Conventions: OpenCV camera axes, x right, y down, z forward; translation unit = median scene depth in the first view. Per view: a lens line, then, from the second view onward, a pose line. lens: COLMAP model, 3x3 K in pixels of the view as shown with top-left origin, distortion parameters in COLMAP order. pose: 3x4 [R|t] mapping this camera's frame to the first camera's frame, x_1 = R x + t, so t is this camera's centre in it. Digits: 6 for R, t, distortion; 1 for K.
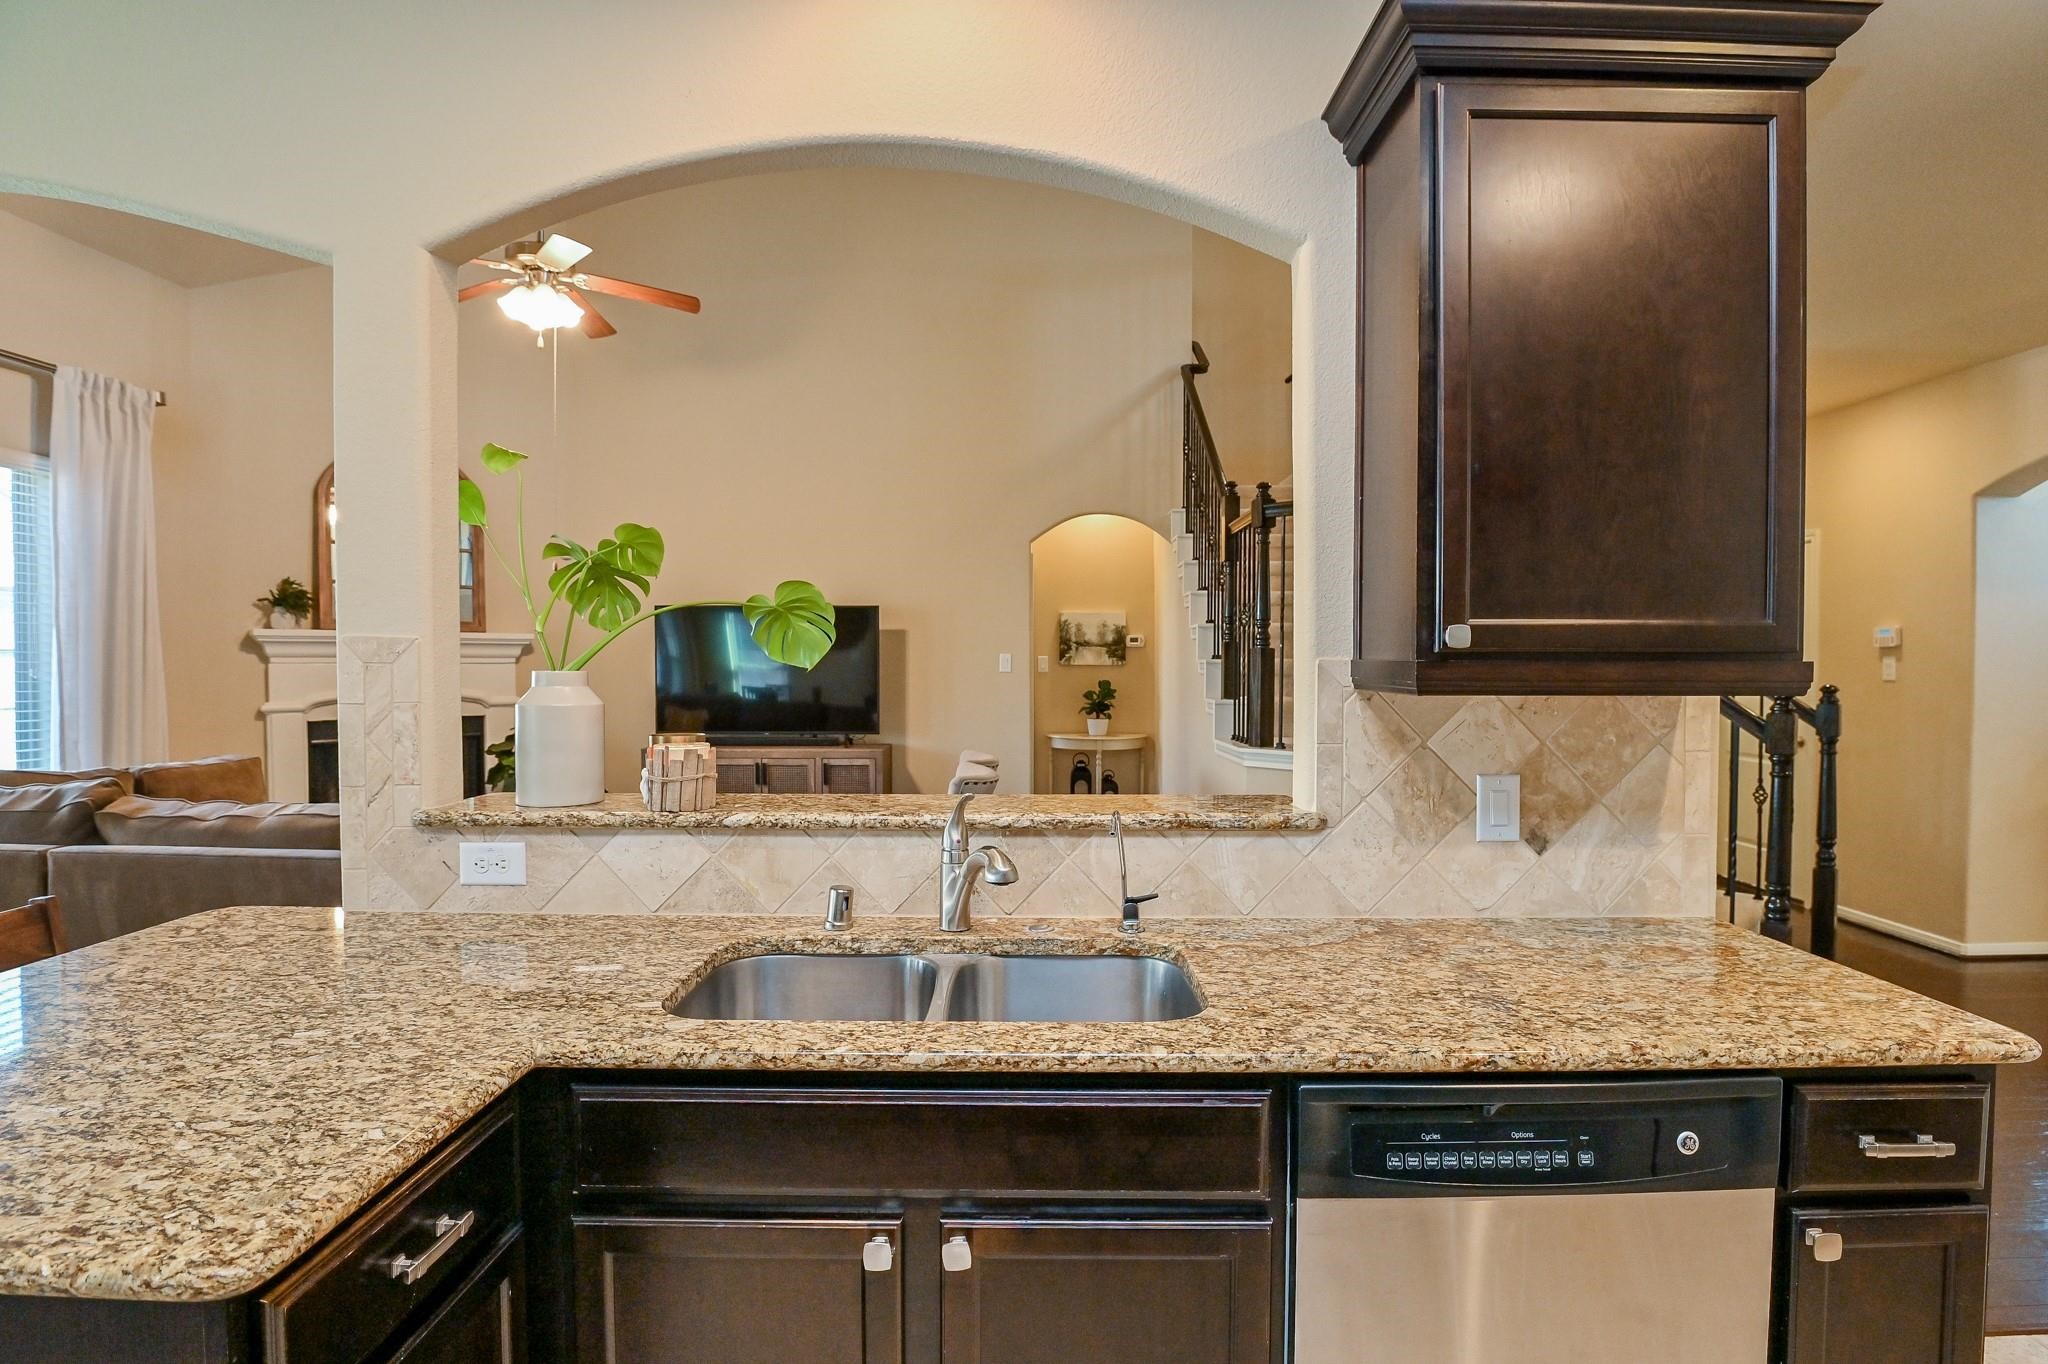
lens RADIAL K [[1007.4, 0, 1029.0], [0, 1007.4, 678.2], [0, 0, 1]] dist [-0.027863, -0.001456]
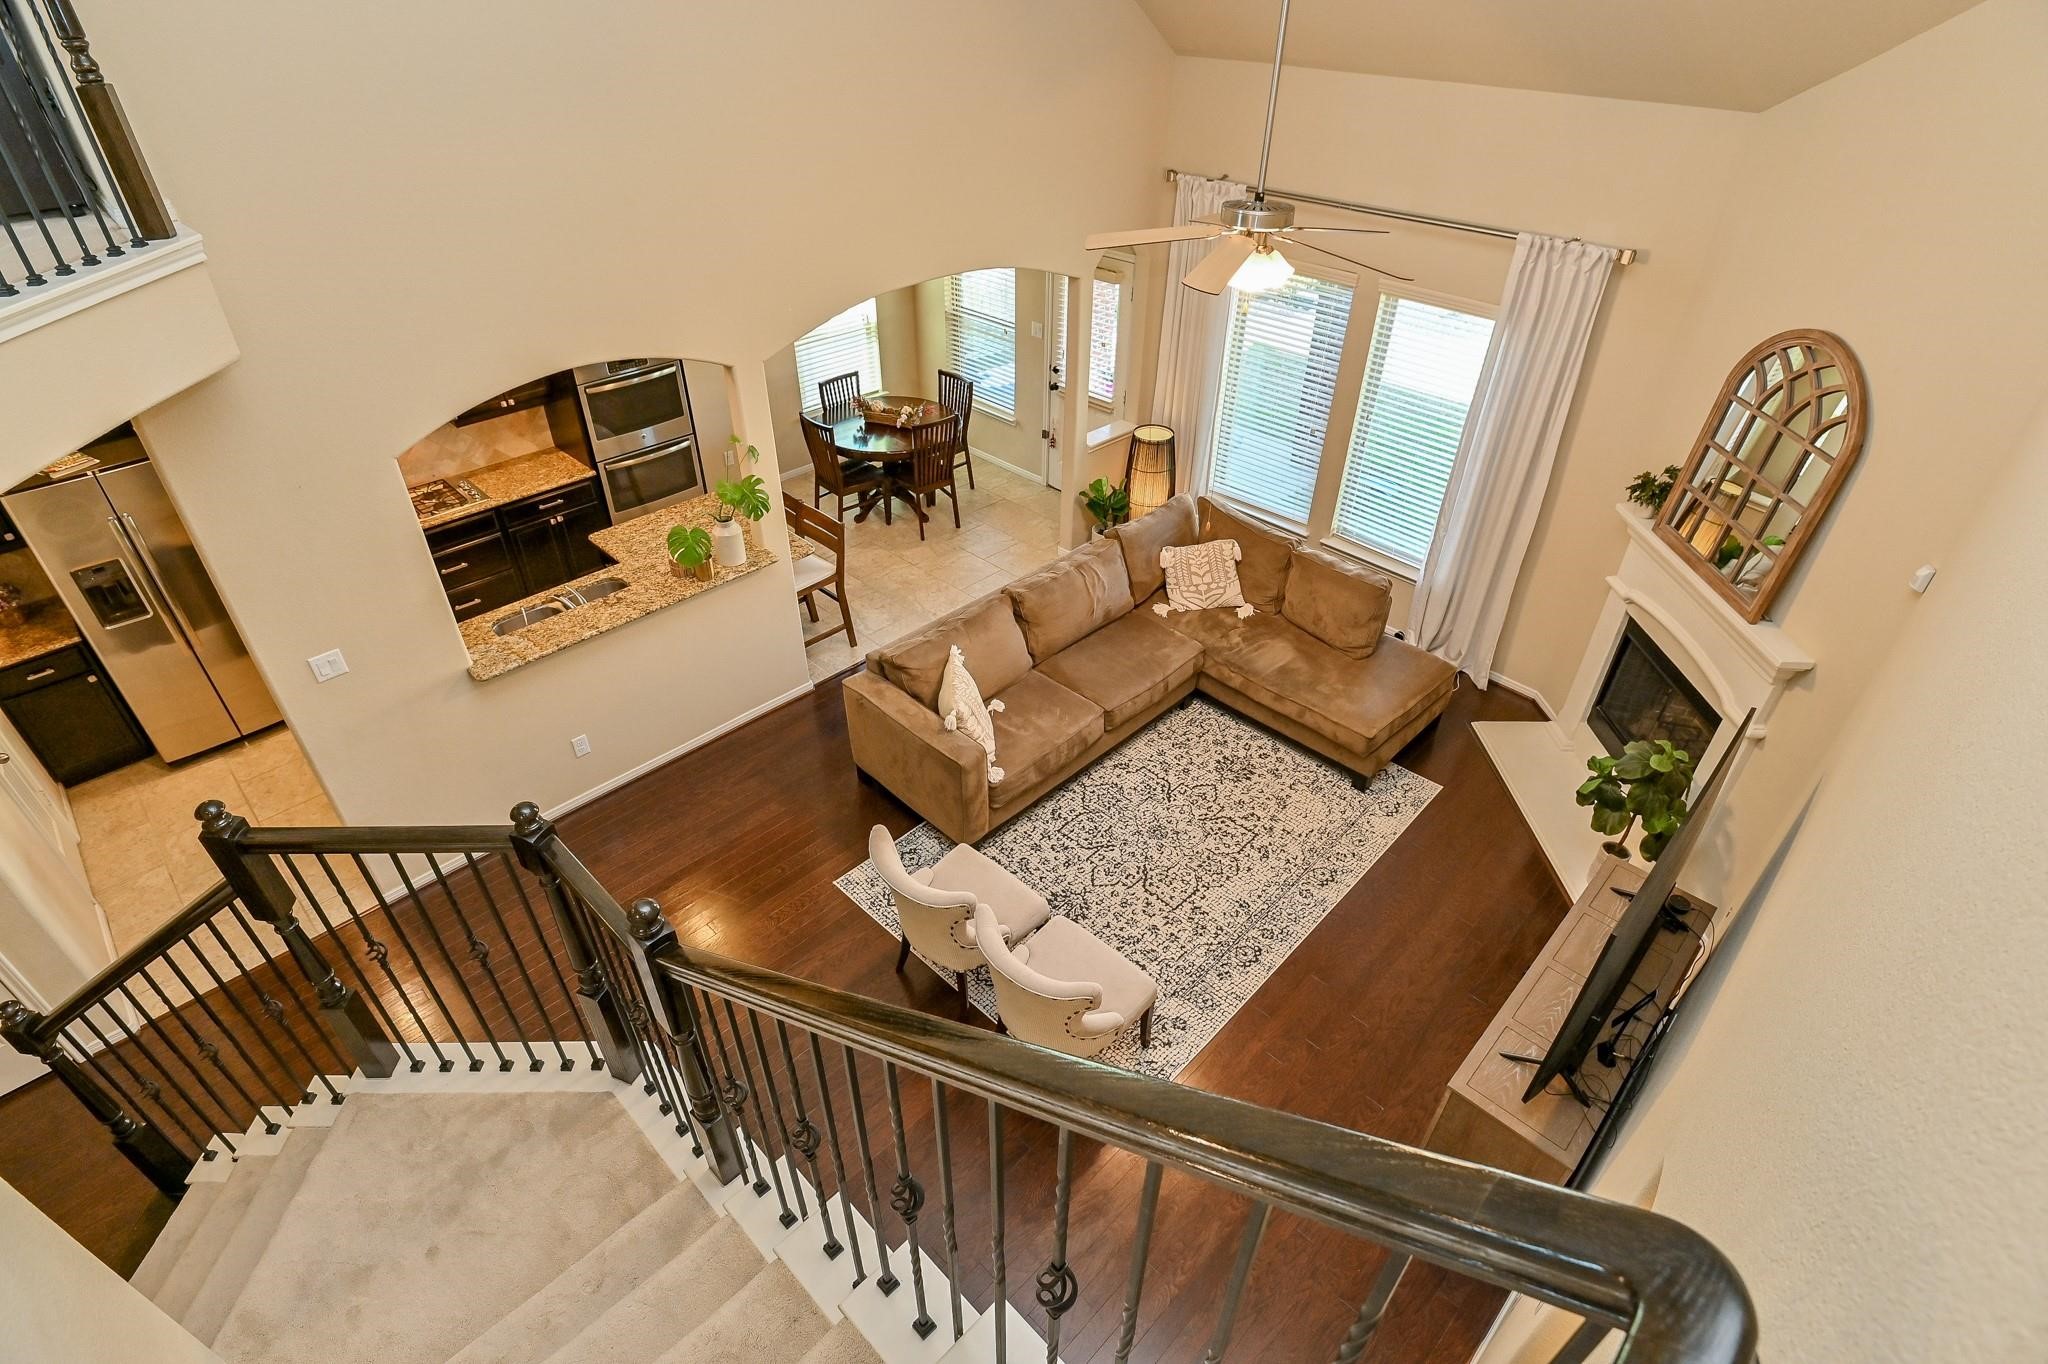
lens RADIAL K [[1007.4, 0, 1029.0], [0, 1007.4, 678.2], [0, 0, 1]] dist [-0.027863, -0.001456]
pose [[-0.702959, 0.411728, -0.579939, 0.775913], [-0.022925, 0.801861, 0.597070, -1.401796], [0.710861, 0.433011, -0.554237, 3.459472]]
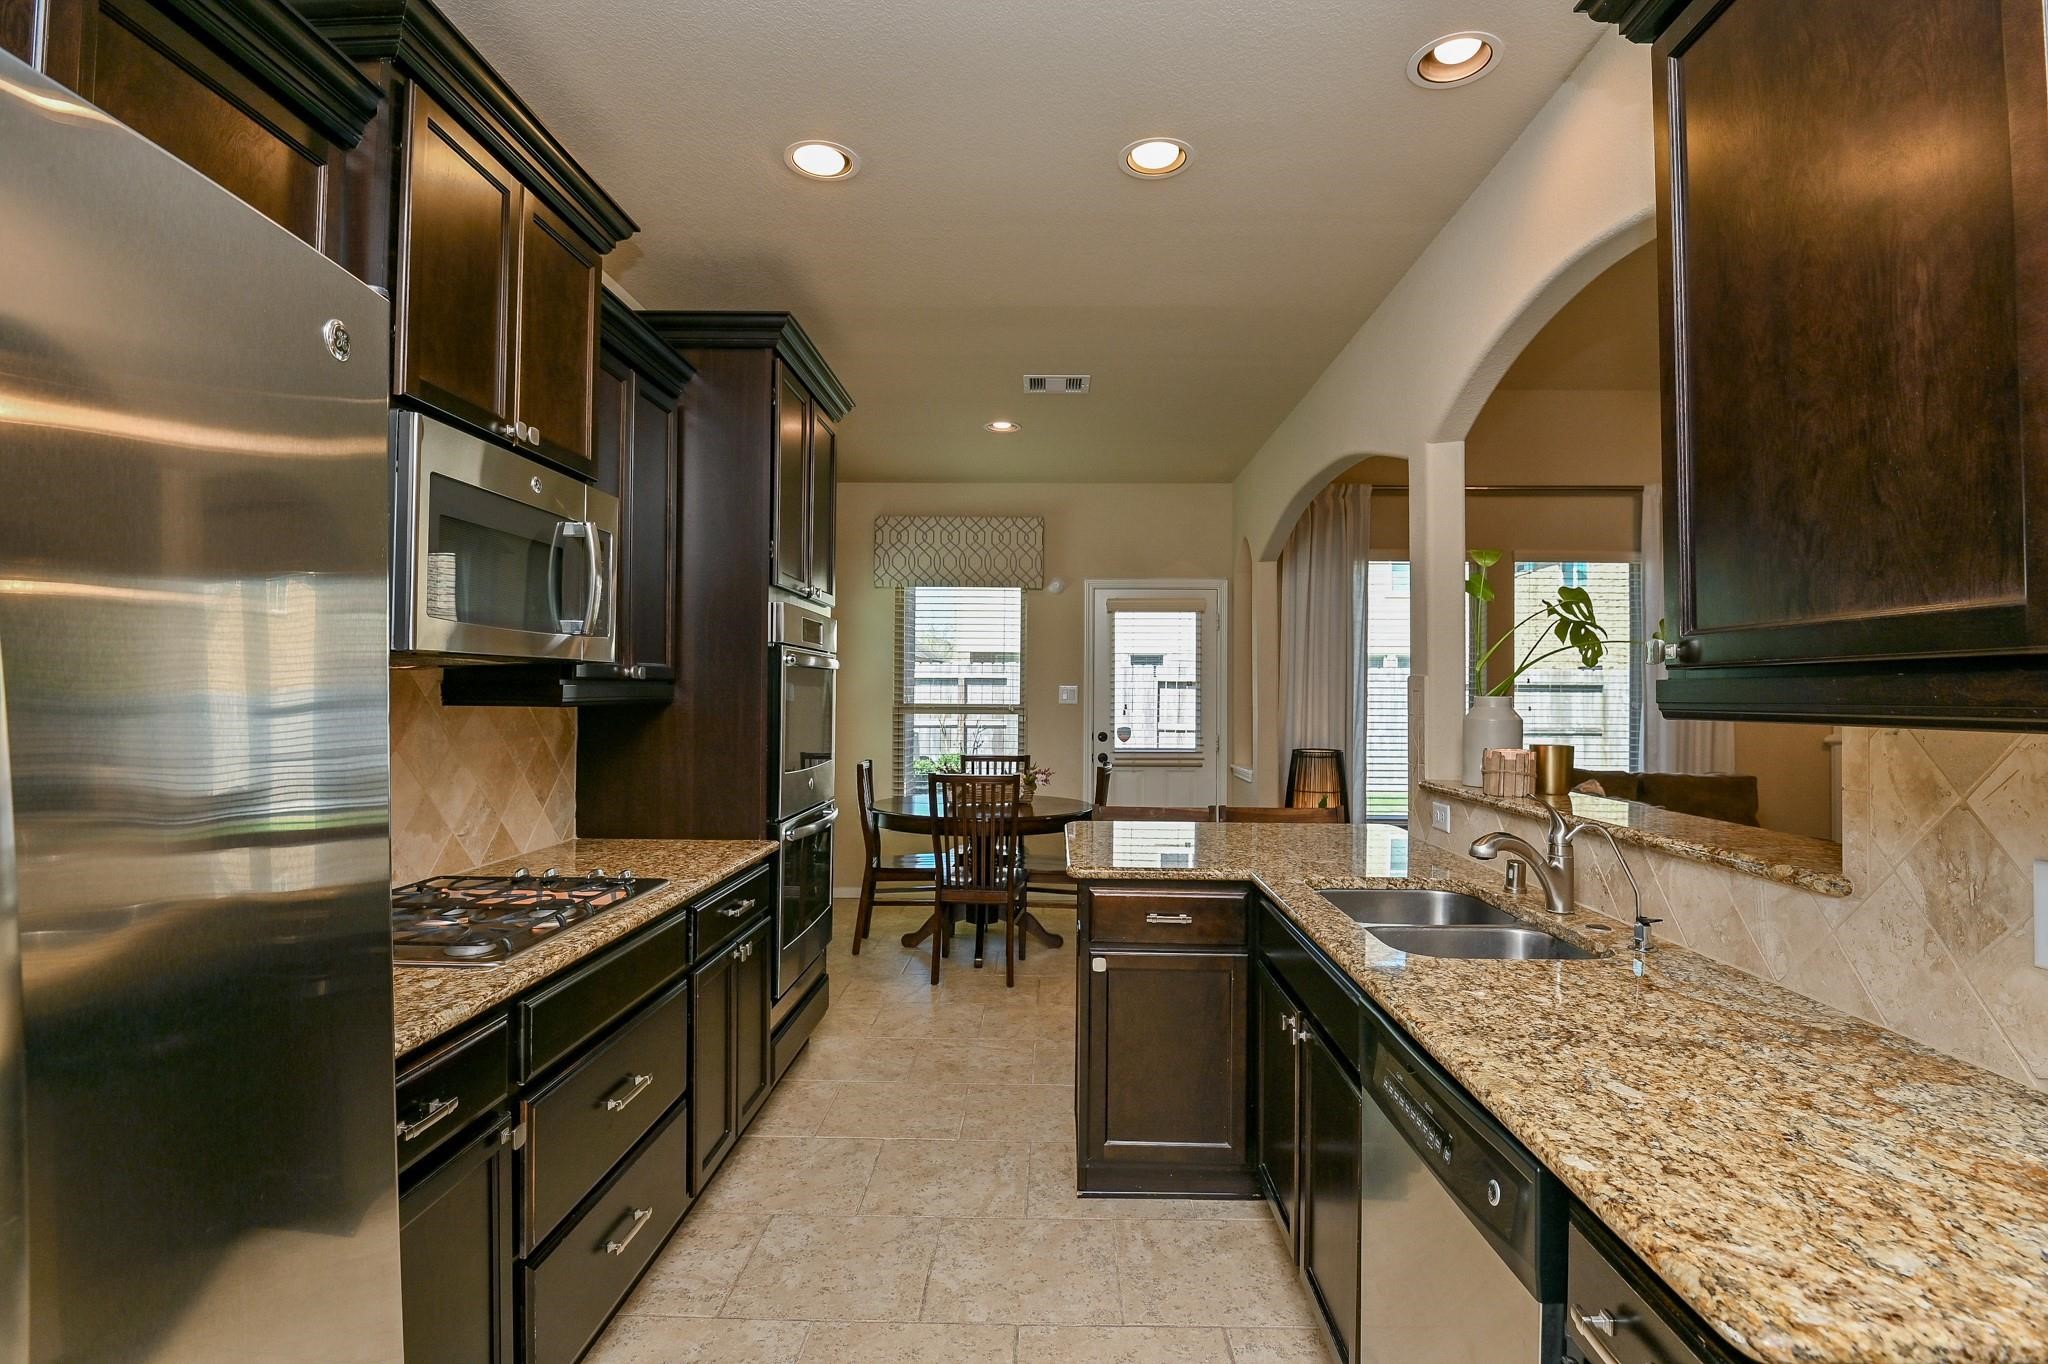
lens RADIAL K [[1007.4, 0, 1029.0], [0, 1007.4, 678.2], [0, 0, 1]] dist [-0.027863, -0.001456]
pose [[-0.032626, -0.019253, -0.999282, 1.082089], [-0.022679, 0.999571, -0.018518, 0.008157], [0.999210, 0.022058, -0.033049, 0.385917]]
